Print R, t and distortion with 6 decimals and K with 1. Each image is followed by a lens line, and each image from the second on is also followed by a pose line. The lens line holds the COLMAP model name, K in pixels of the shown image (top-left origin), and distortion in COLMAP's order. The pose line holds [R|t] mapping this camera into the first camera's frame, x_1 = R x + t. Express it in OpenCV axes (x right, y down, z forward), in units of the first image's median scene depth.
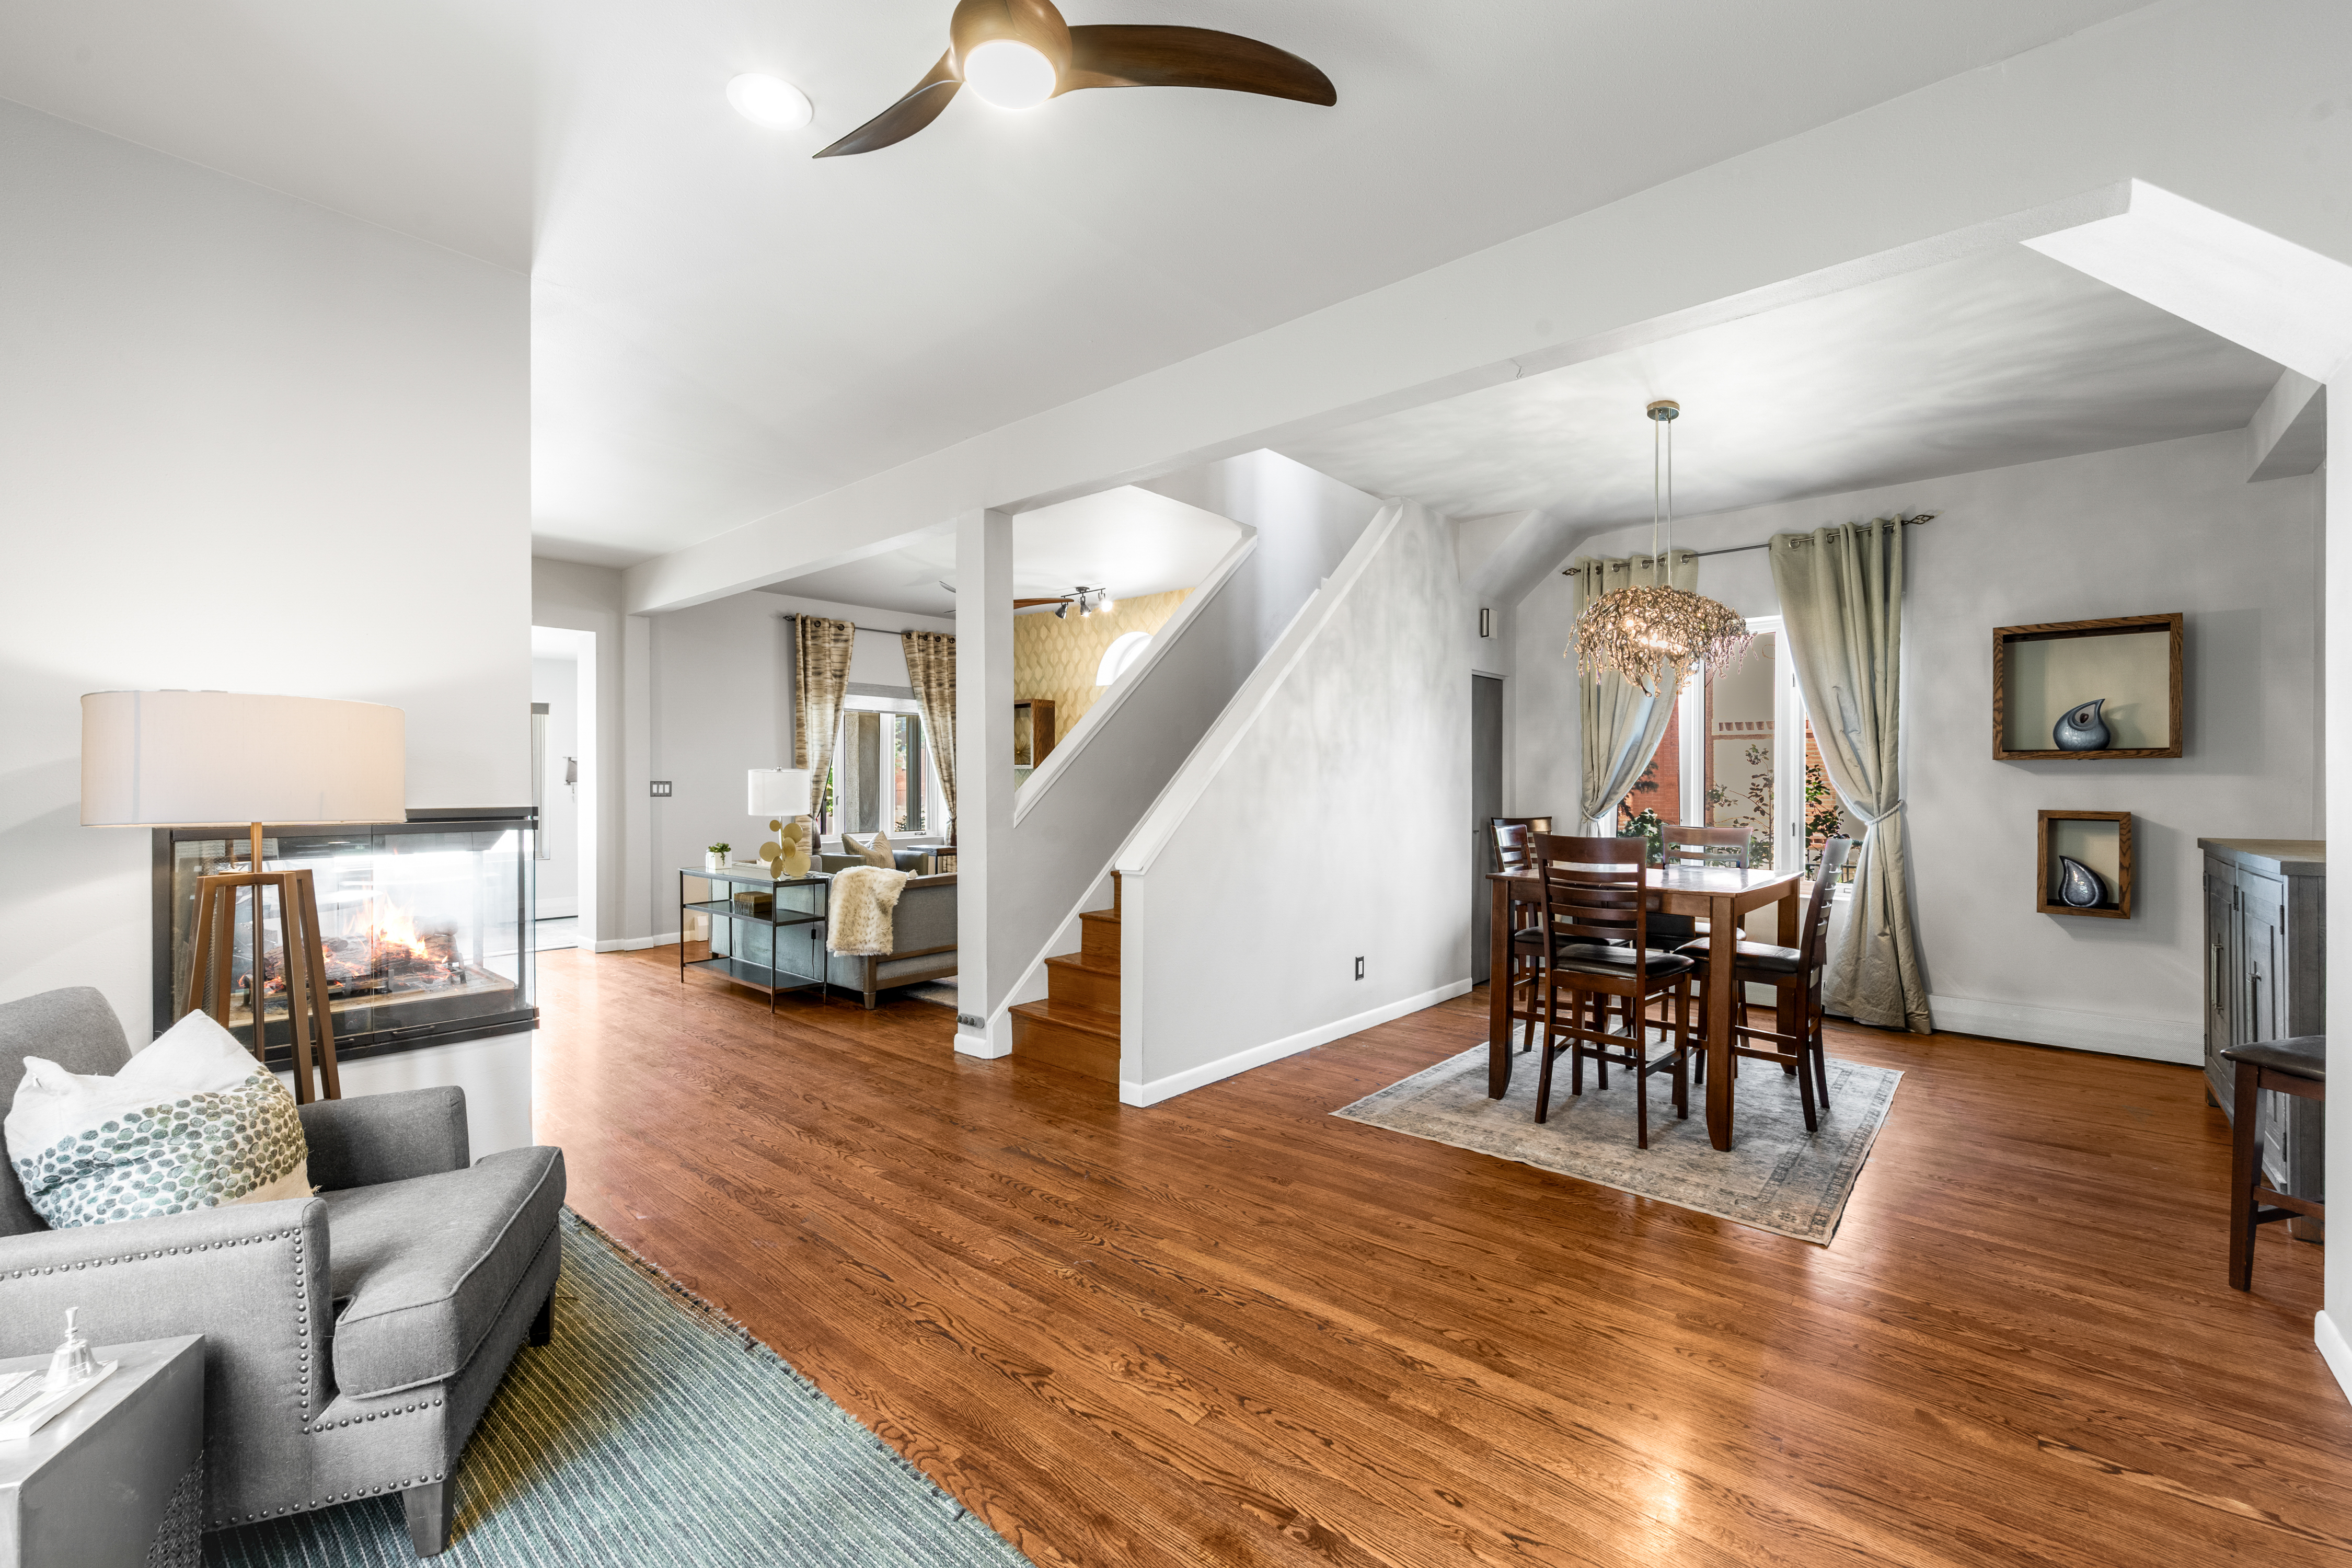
lens RADIAL K [[975.6, 0, 1173.0], [0, 975.6, 777.9], [0, 0, 1]] dist [-0.000447, -0.000078]
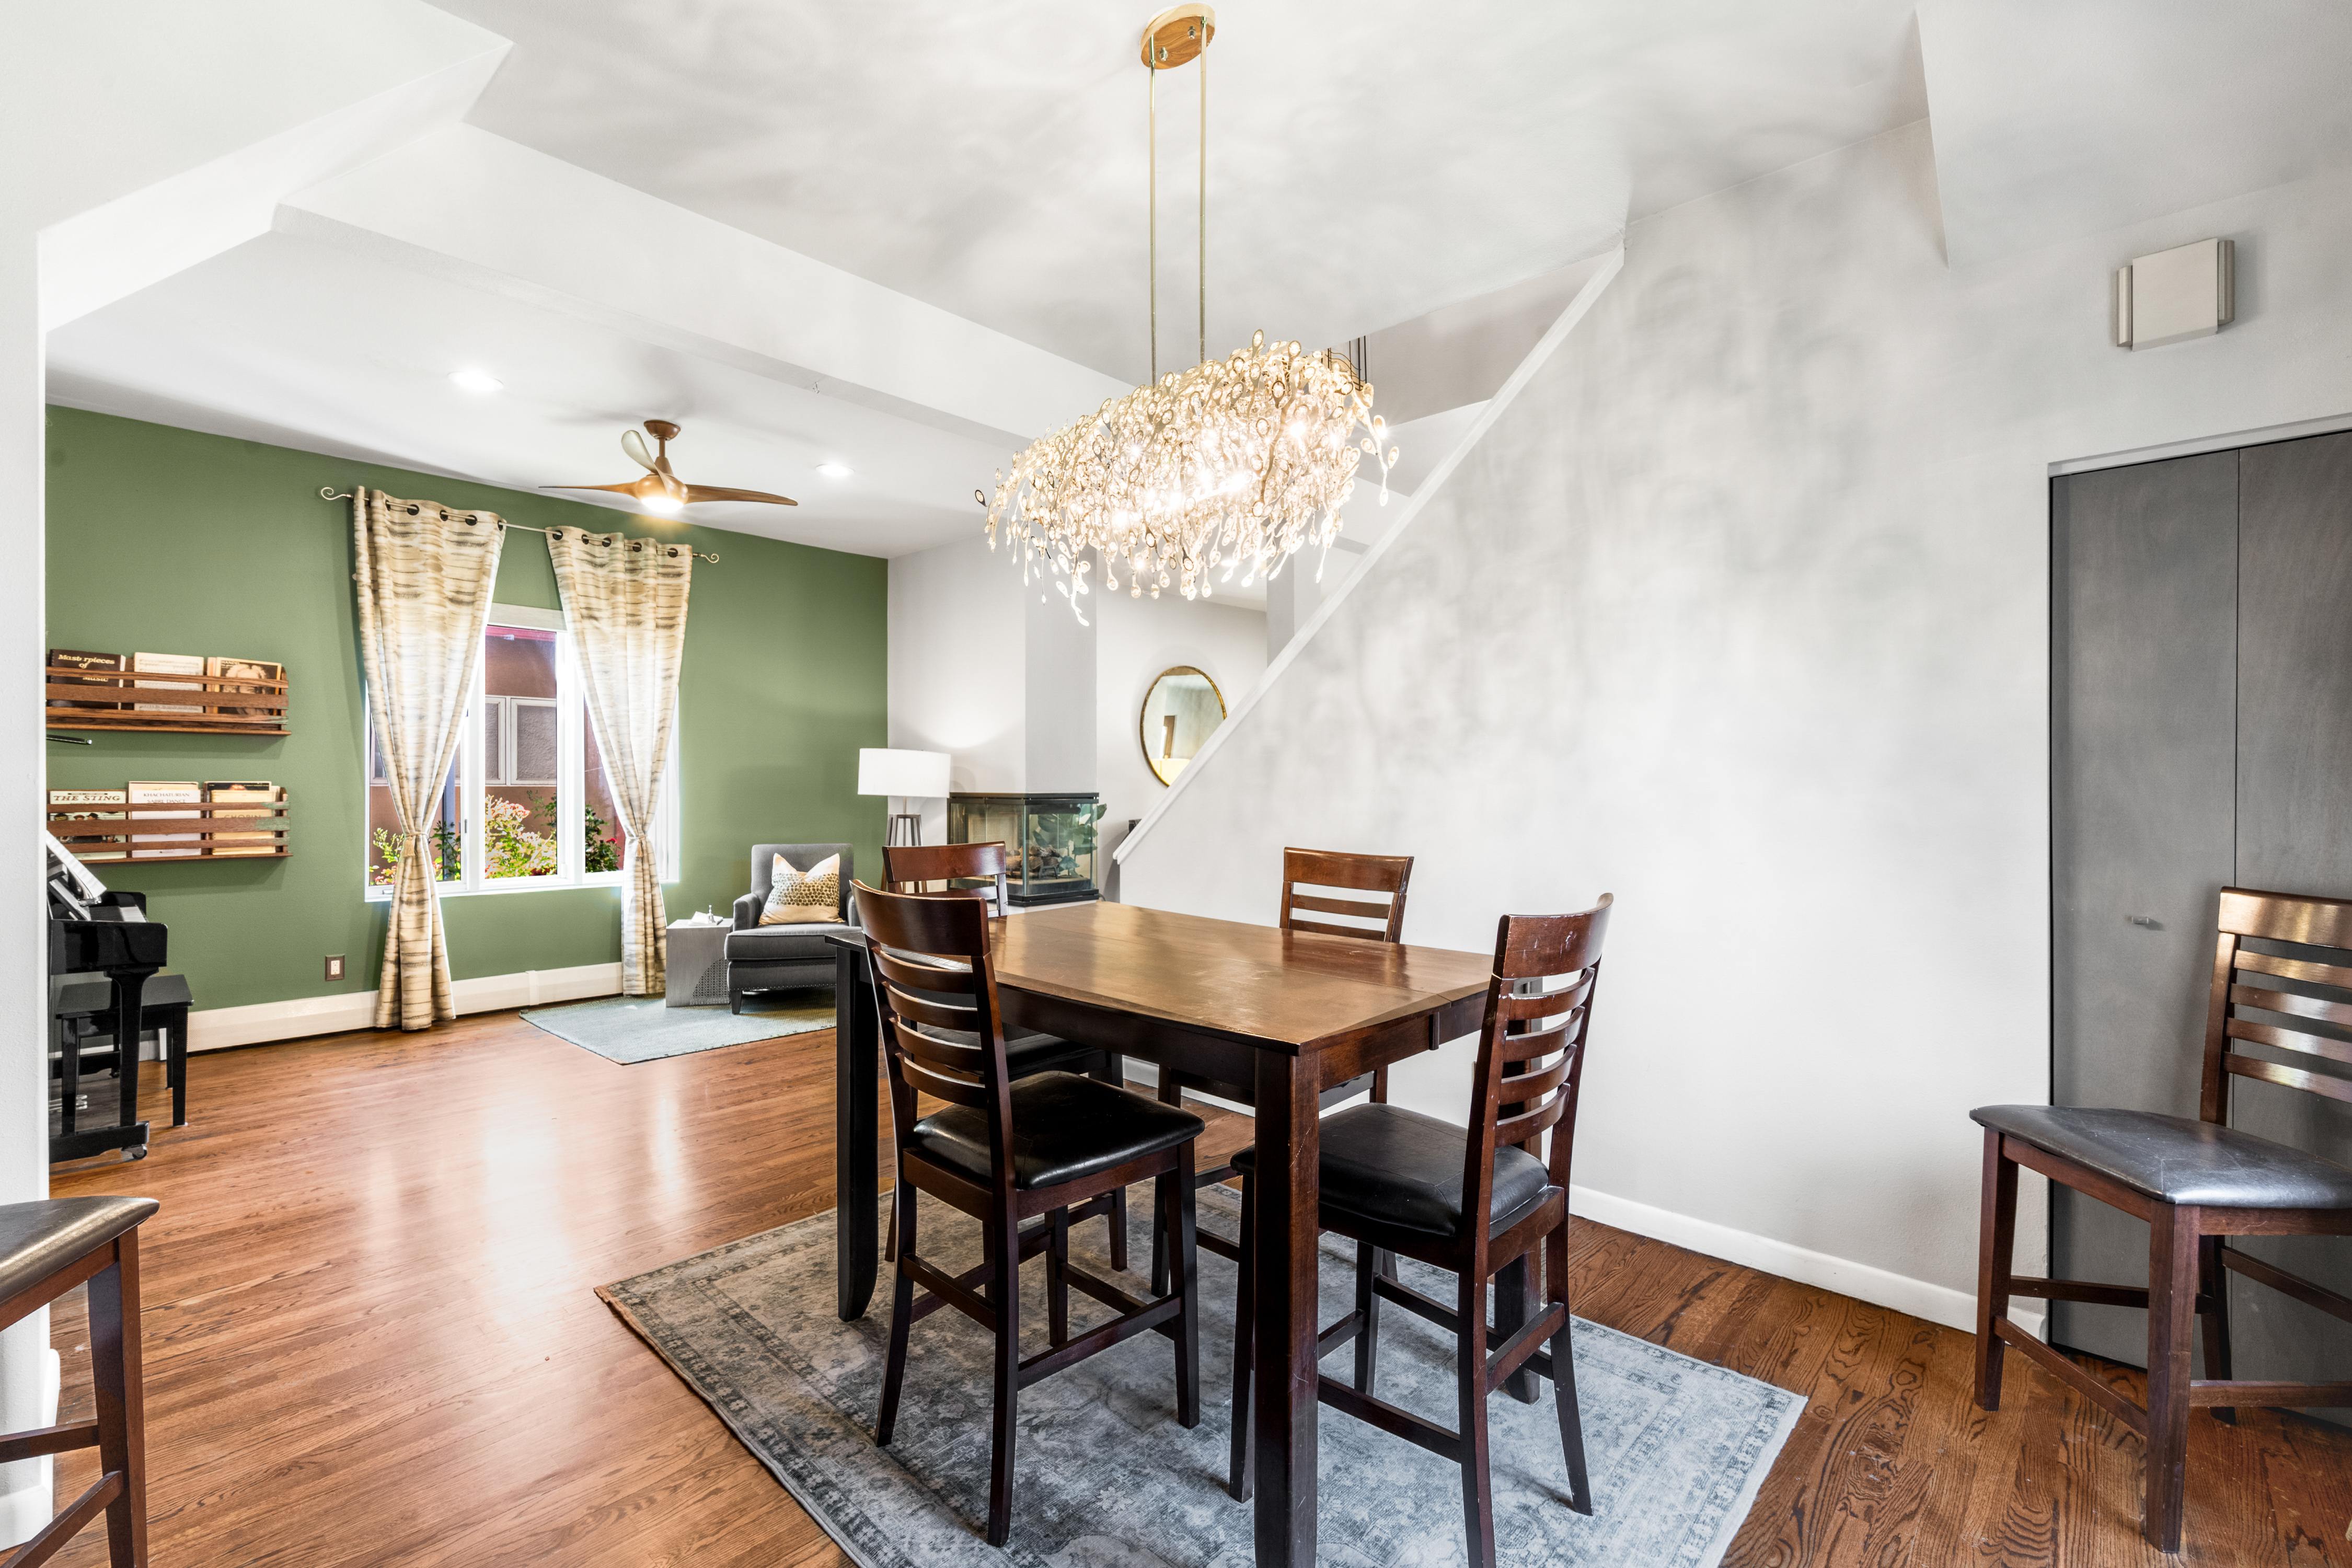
lens RADIAL K [[1012.7, 0, 1150.5], [0, 1012.7, 789.6], [0, 0, 1]] dist [-0.005235, 0.000050]
pose [[-0.042010, 0.007154, -0.999092, 0.857905], [0.000341, 0.999974, 0.007146, 0.007009], [0.999117, -0.000040, -0.042011, 0.843864]]
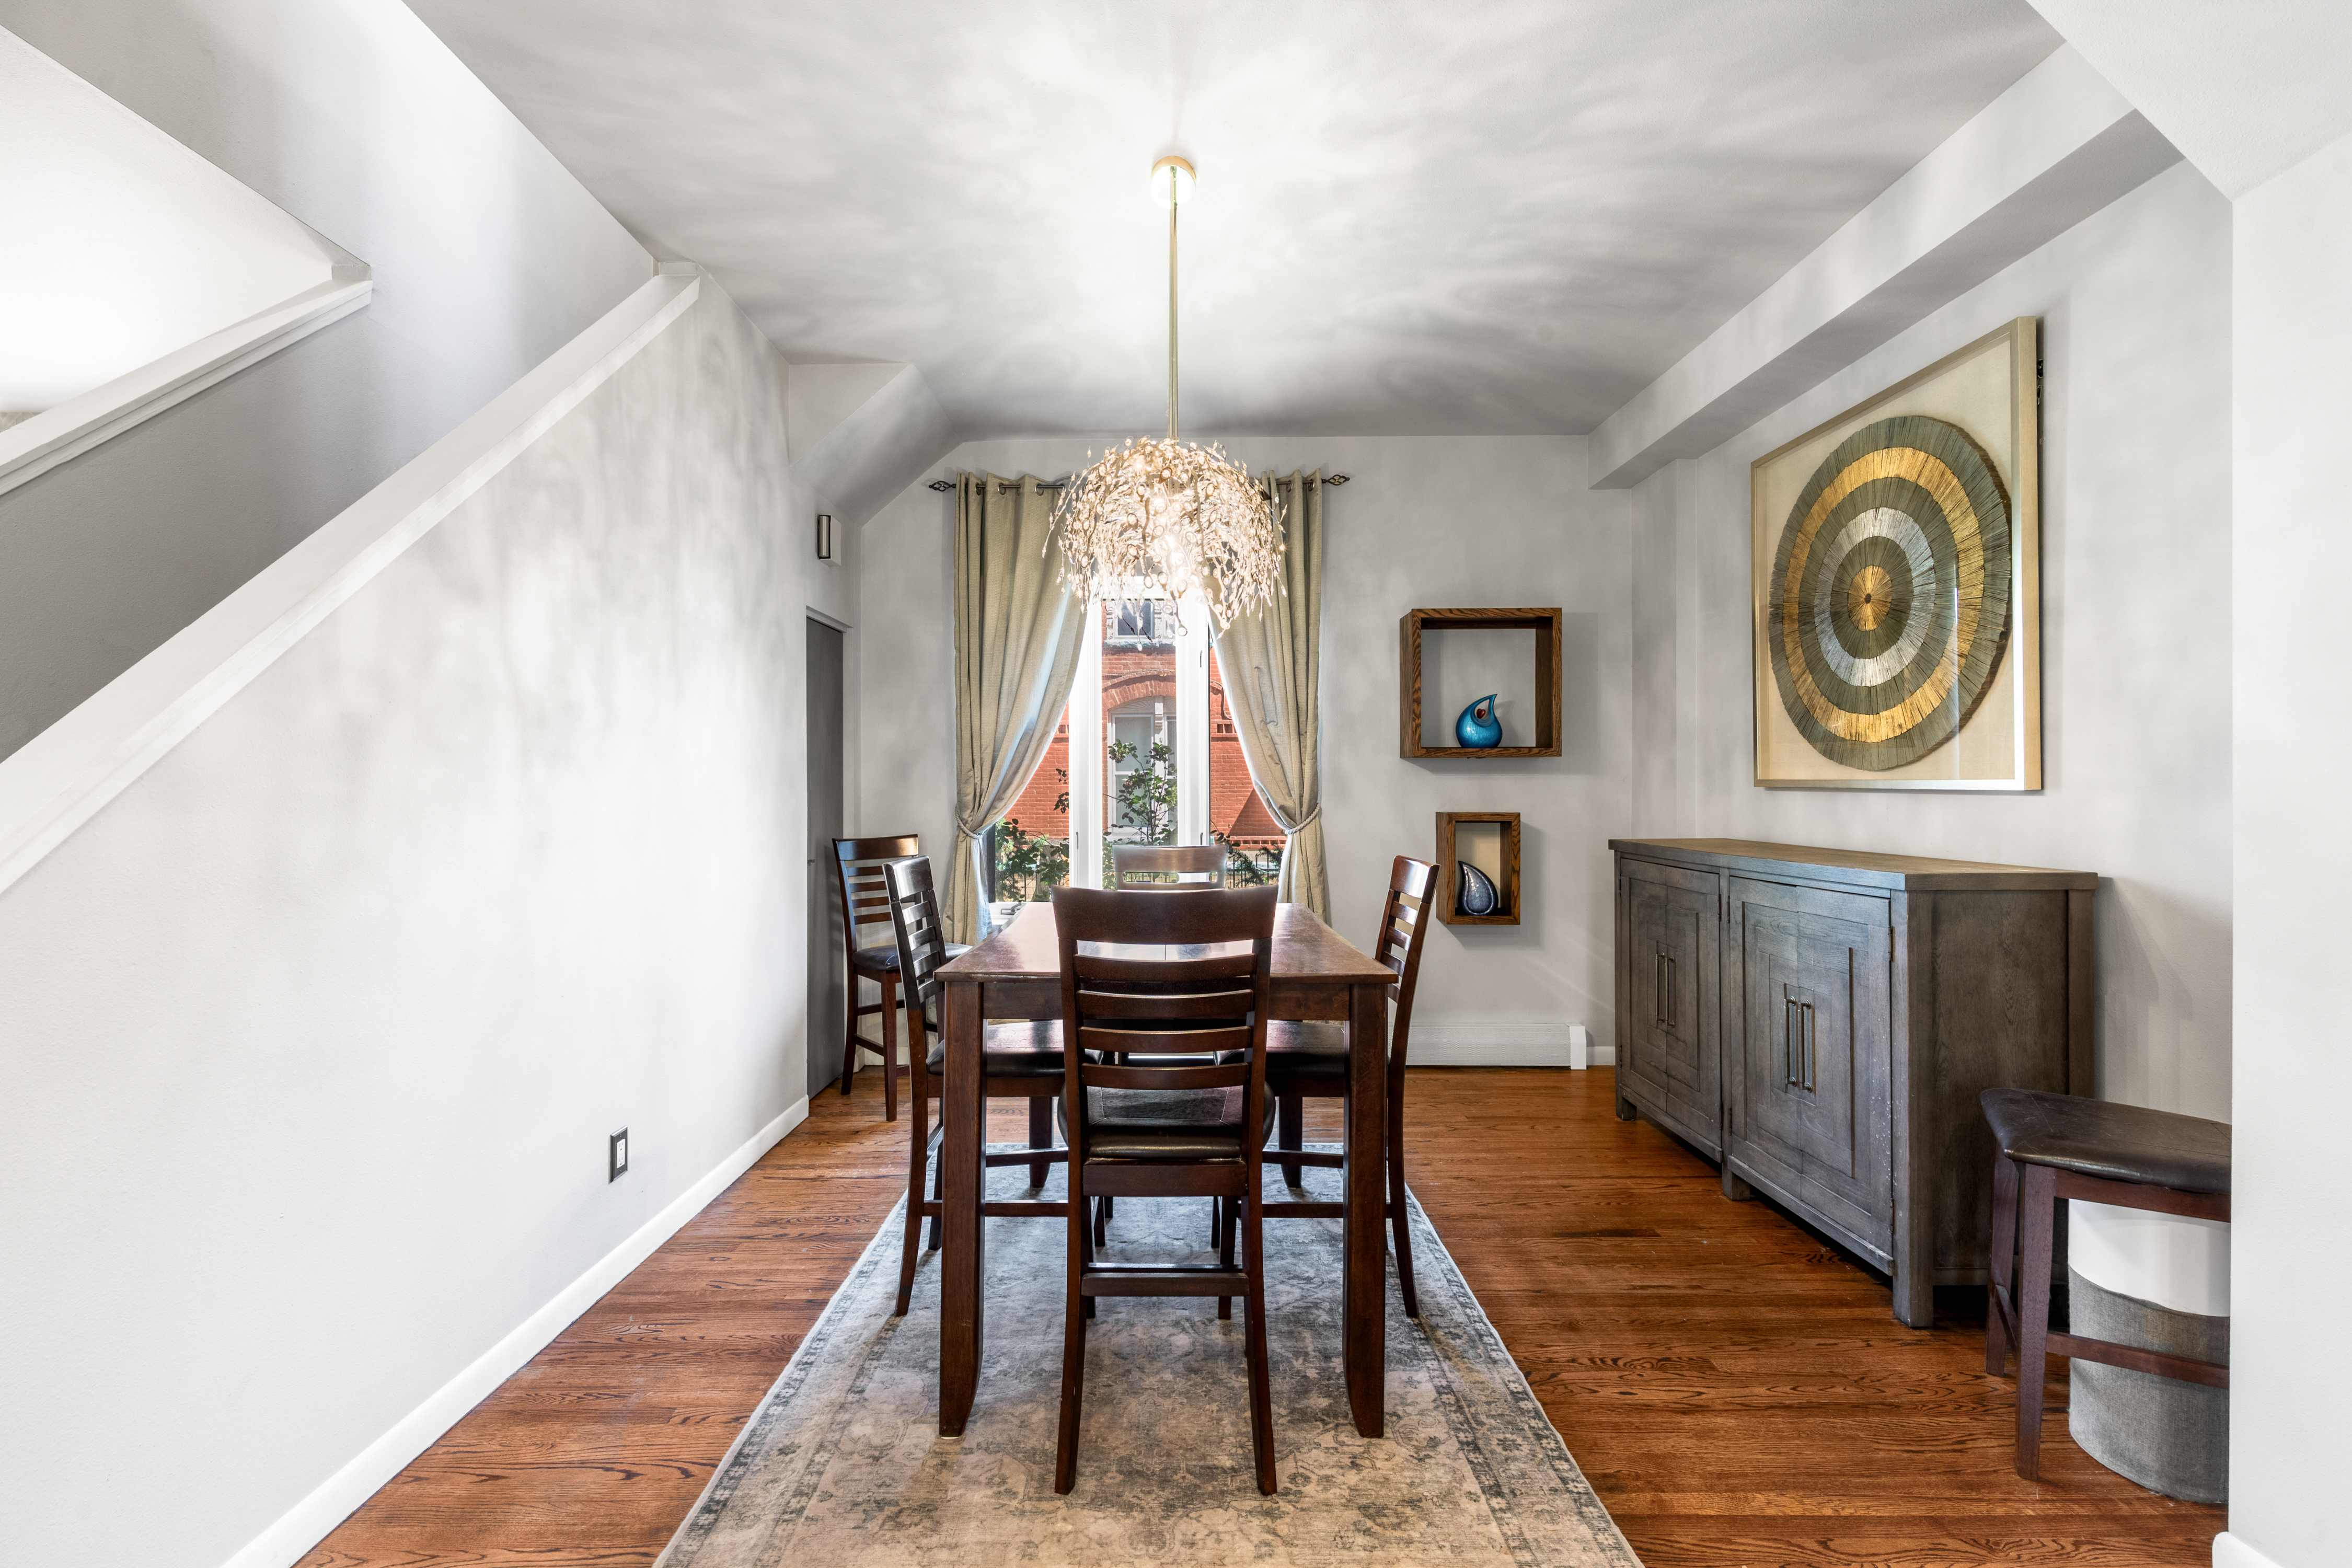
lens RADIAL K [[1012.7, 0, 1178.1], [0, 1012.7, 786.8], [0, 0, 1]] dist [-0.005235, 0.000050]
pose [[0.748970, -0.003393, 0.662595, 0.065048], [0.001479, 0.999993, 0.003449, 0.004835], [-0.662603, -0.001603, 0.748970, 0.432838]]
